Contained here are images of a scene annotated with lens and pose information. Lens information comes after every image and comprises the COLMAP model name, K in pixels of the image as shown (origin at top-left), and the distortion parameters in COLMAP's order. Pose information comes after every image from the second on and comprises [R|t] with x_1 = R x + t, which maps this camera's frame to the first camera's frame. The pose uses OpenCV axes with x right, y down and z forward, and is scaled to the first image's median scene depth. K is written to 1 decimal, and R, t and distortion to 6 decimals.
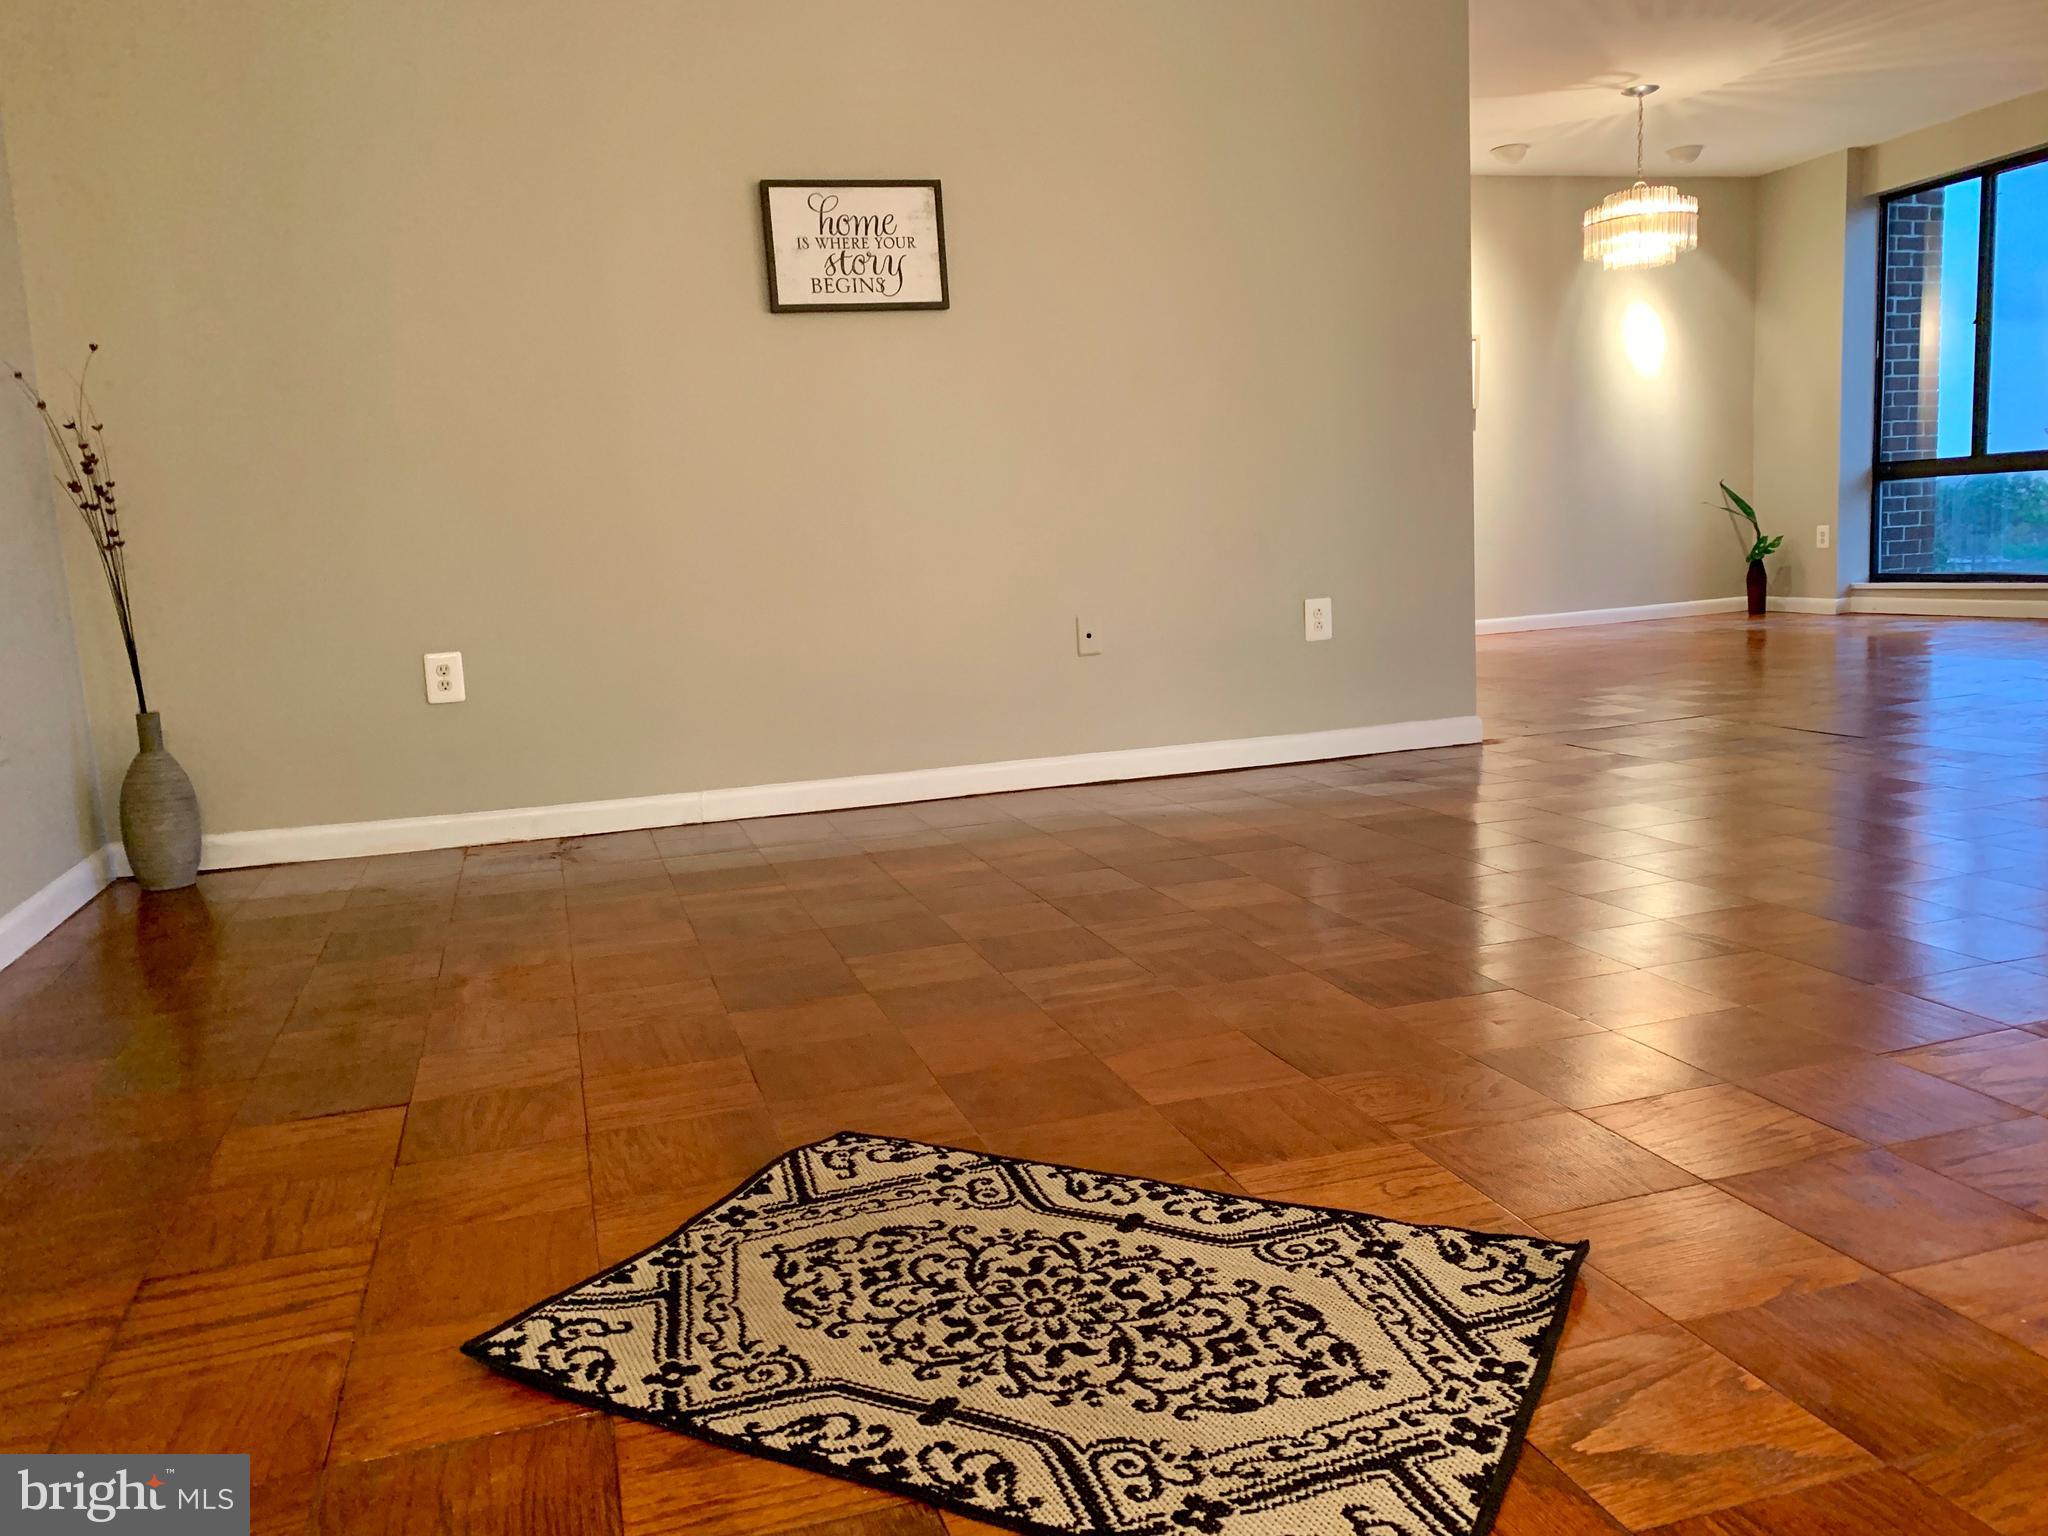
lens RADIAL K [[1572.0, 0, 1015.3], [0, 1572.0, 765.5], [0, 0, 1]] dist [0.035556, -0.037500]
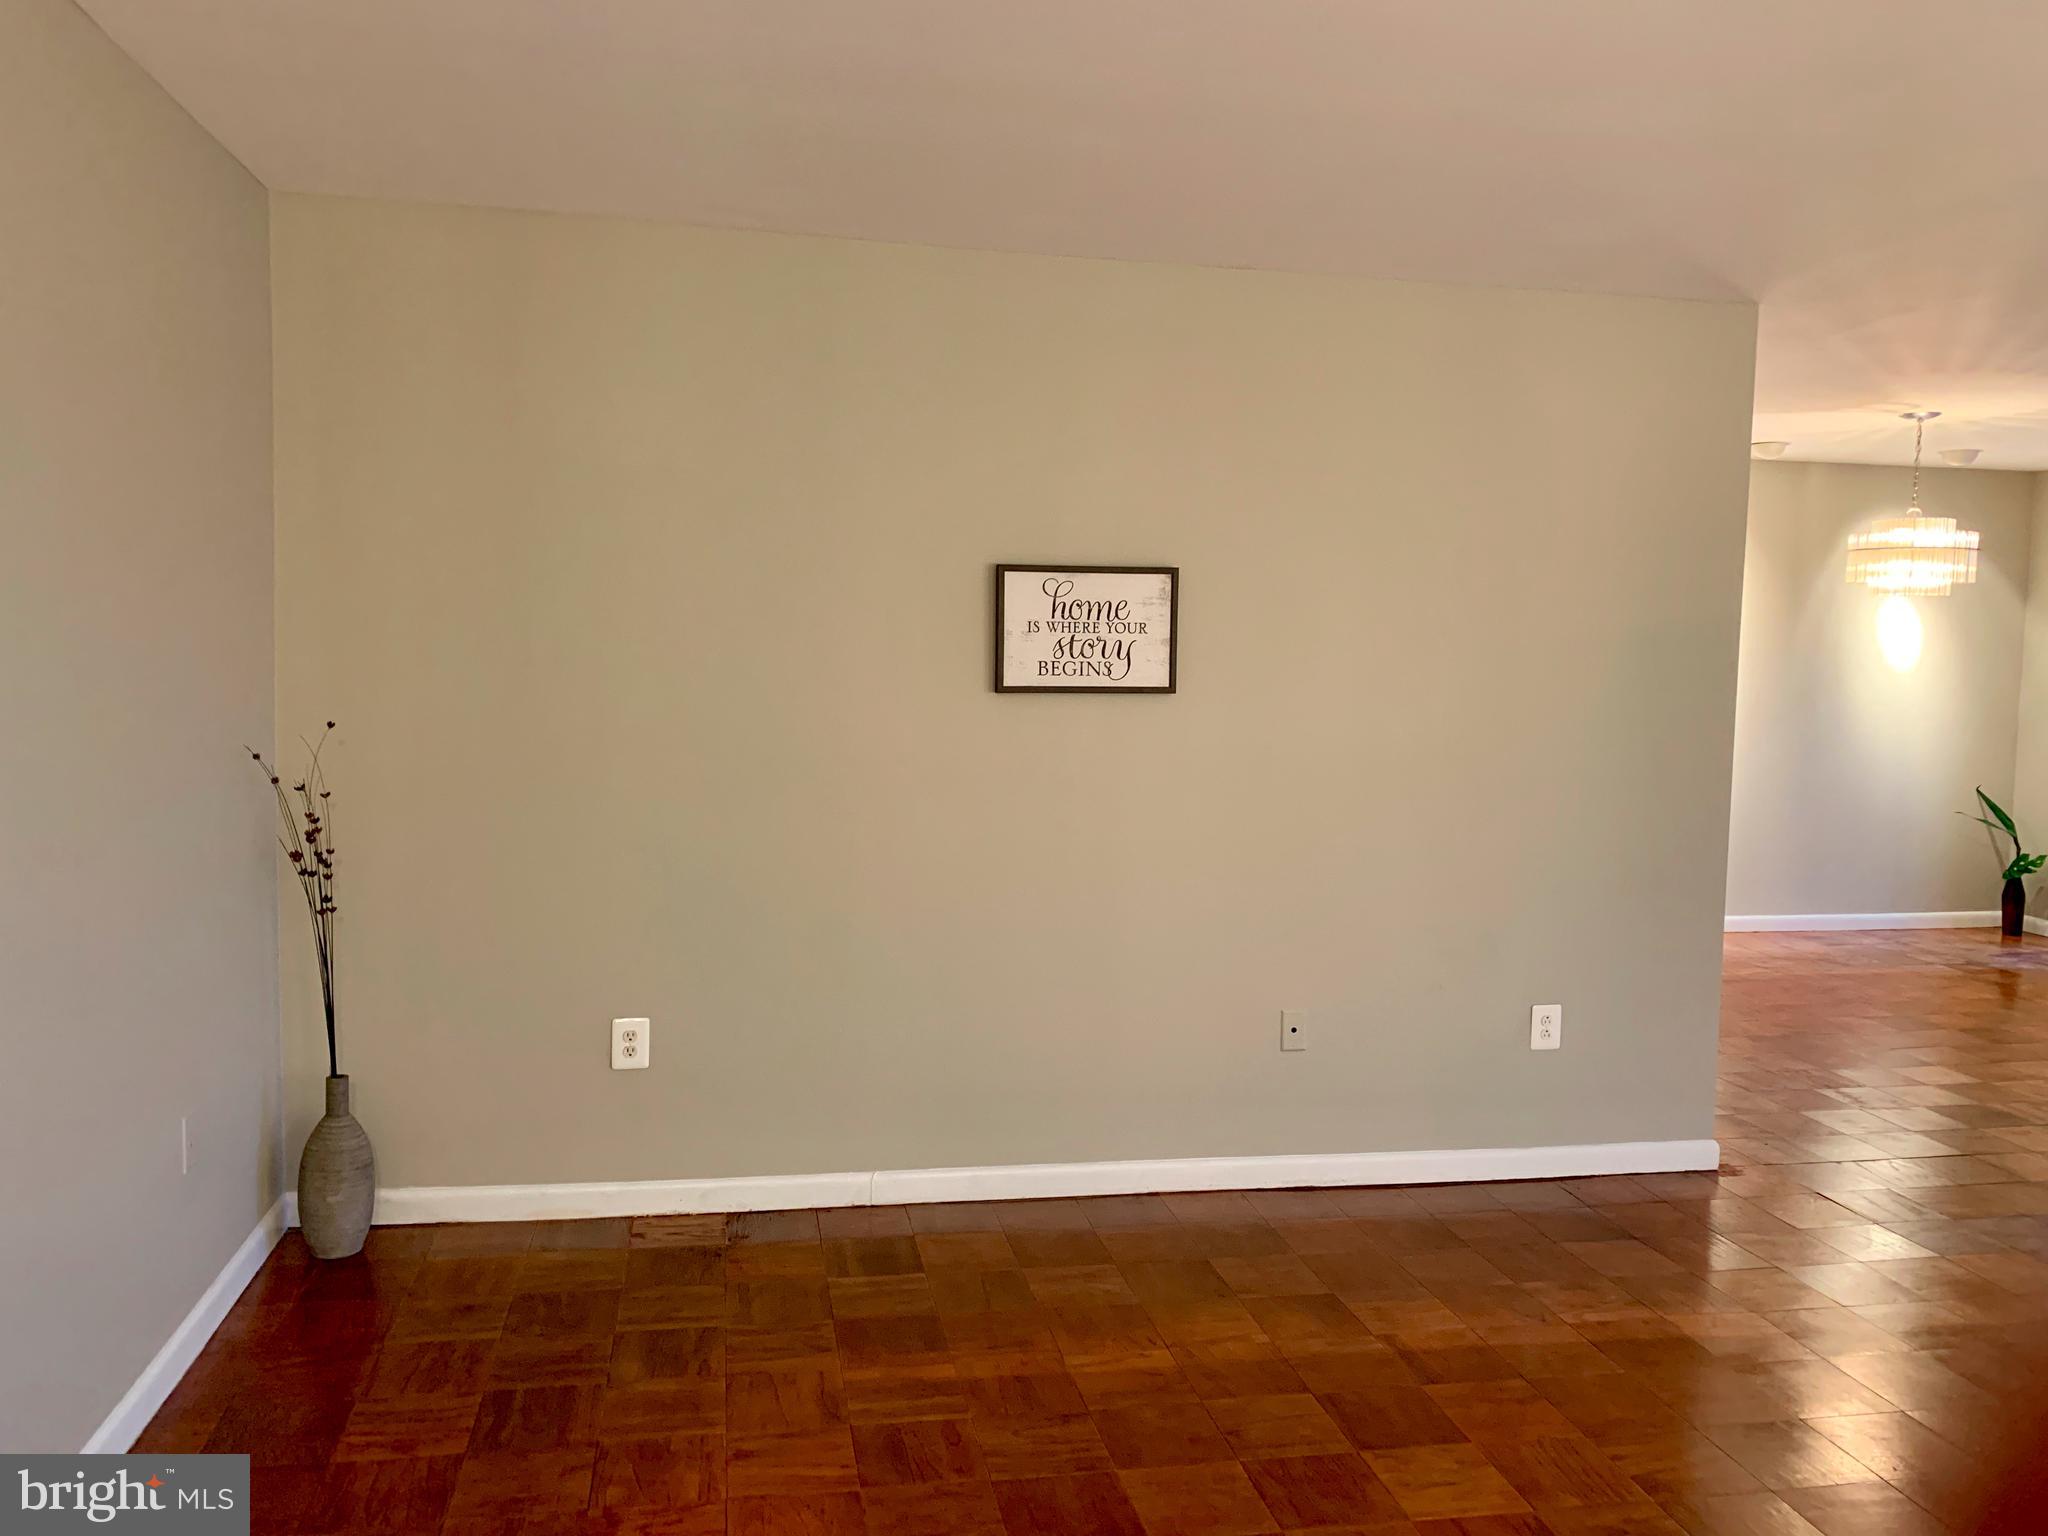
lens RADIAL K [[1572.0, 0, 1016.5], [0, 1572.0, 758.5], [0, 0, 1]] dist [0.035556, -0.037500]
pose [[0.990711, 0.084066, -0.106888, -0.037243], [-0.091410, 0.993639, -0.065773, -0.202468], [0.100679, 0.074933, 0.992093, 0.044463]]
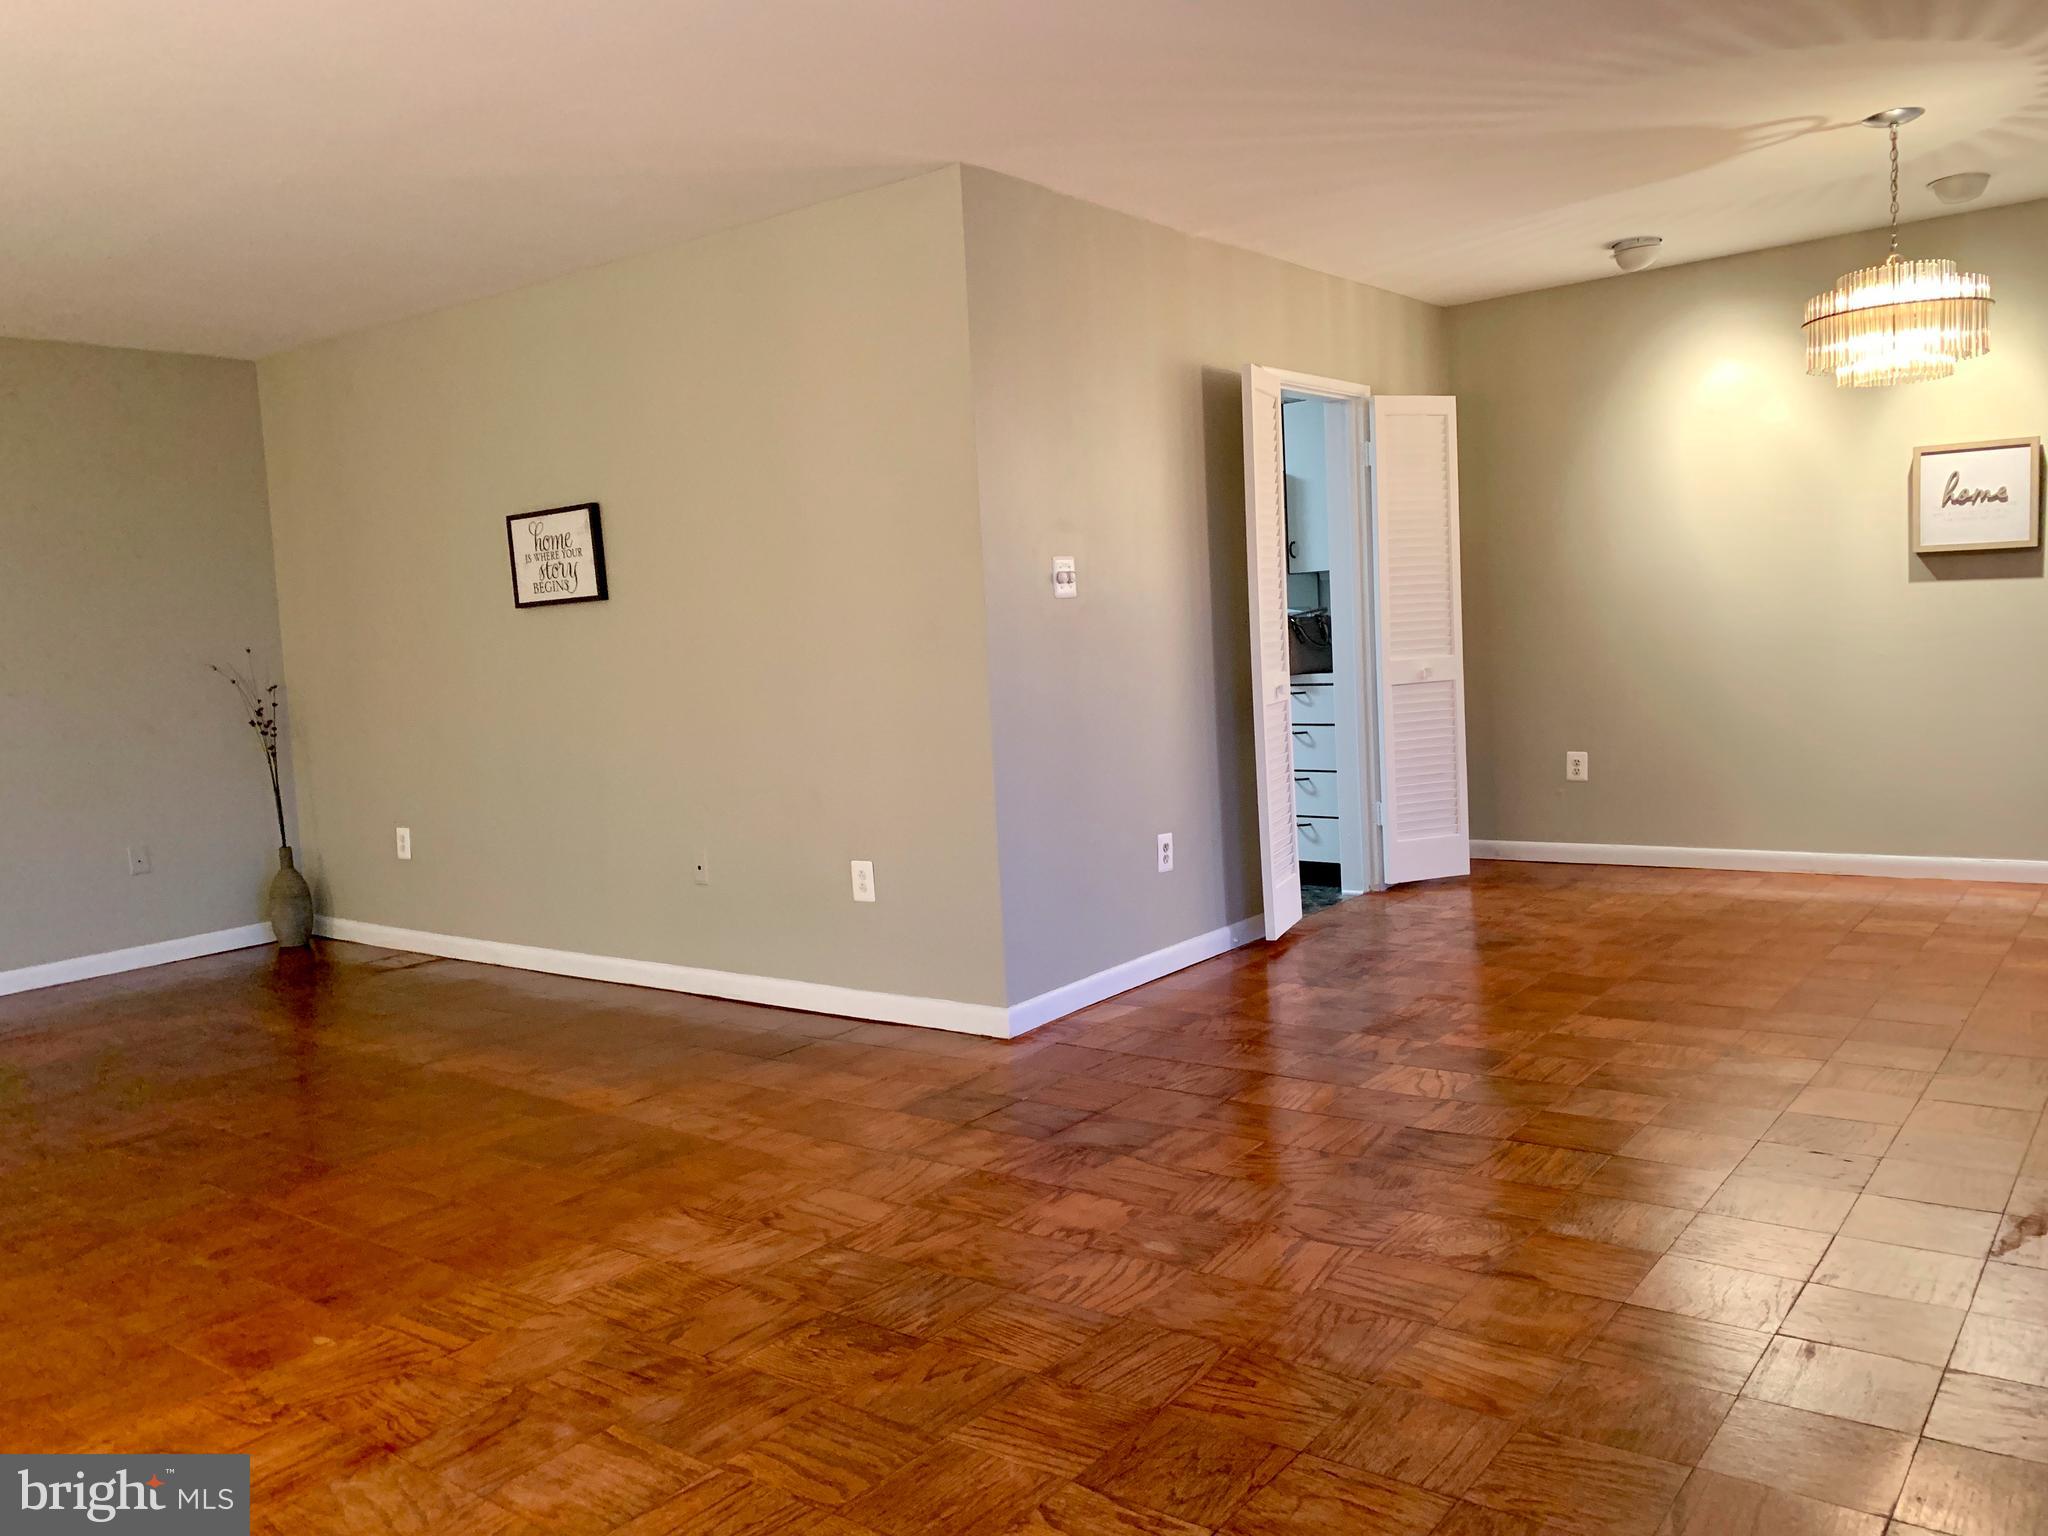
lens RADIAL K [[1572.0, 0, 1016.9], [0, 1572.0, 765.7], [0, 0, 1]] dist [0.035556, -0.037500]
pose [[0.586944, 0.097698, -0.803711, 1.329494], [-0.091856, 0.994319, 0.053786, -0.290983], [0.804400, 0.042257, 0.592584, 0.596979]]
